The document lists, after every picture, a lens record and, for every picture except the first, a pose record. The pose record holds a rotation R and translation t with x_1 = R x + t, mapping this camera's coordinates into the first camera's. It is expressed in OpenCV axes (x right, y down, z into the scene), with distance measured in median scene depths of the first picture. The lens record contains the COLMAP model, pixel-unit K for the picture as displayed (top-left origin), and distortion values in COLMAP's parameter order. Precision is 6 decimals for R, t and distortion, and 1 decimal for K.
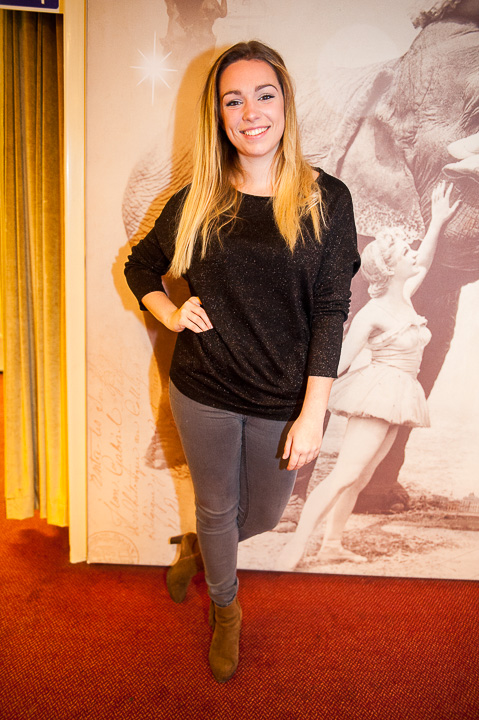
lens RADIAL K [[600.5, 0, 241.7], [0, 600.5, 363.5], [0, 0, 1]] dist [0.001200, -0.011618]
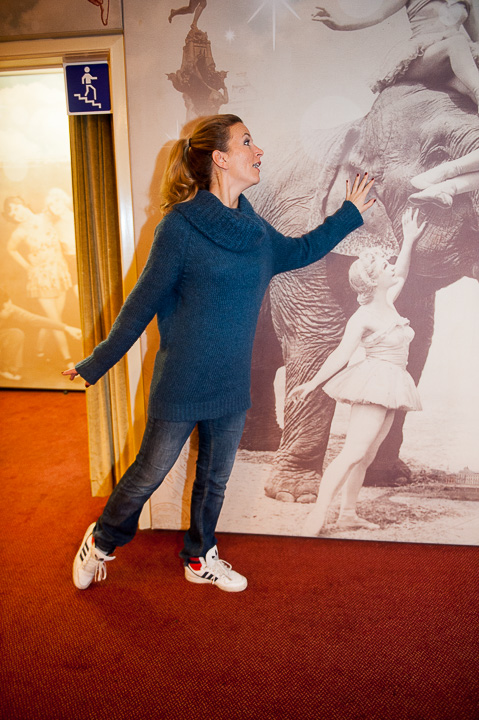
lens RADIAL K [[592.9, 0, 245.6], [0, 592.9, 363.0], [0, 0, 1]] dist [-0.006719, 0.003172]
pose [[0.985347, -0.048415, -0.163544, 0.171246], [0.039556, 0.997590, -0.057000, 0.067610], [0.165910, 0.049696, 0.984888, -0.229465]]
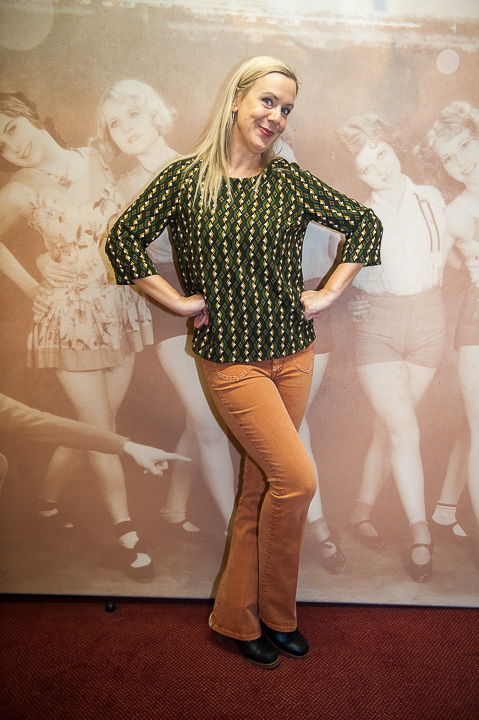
lens RADIAL K [[695.7, 0, 242.7], [0, 695.7, 357.6], [0, 0, 1]] dist [0.082325, 0.000000]
pose [[0.999408, -0.034196, 0.003718, -0.330647], [0.034380, 0.996540, -0.075676, -0.128065], [-0.001117, 0.075759, 0.997126, 0.384851]]
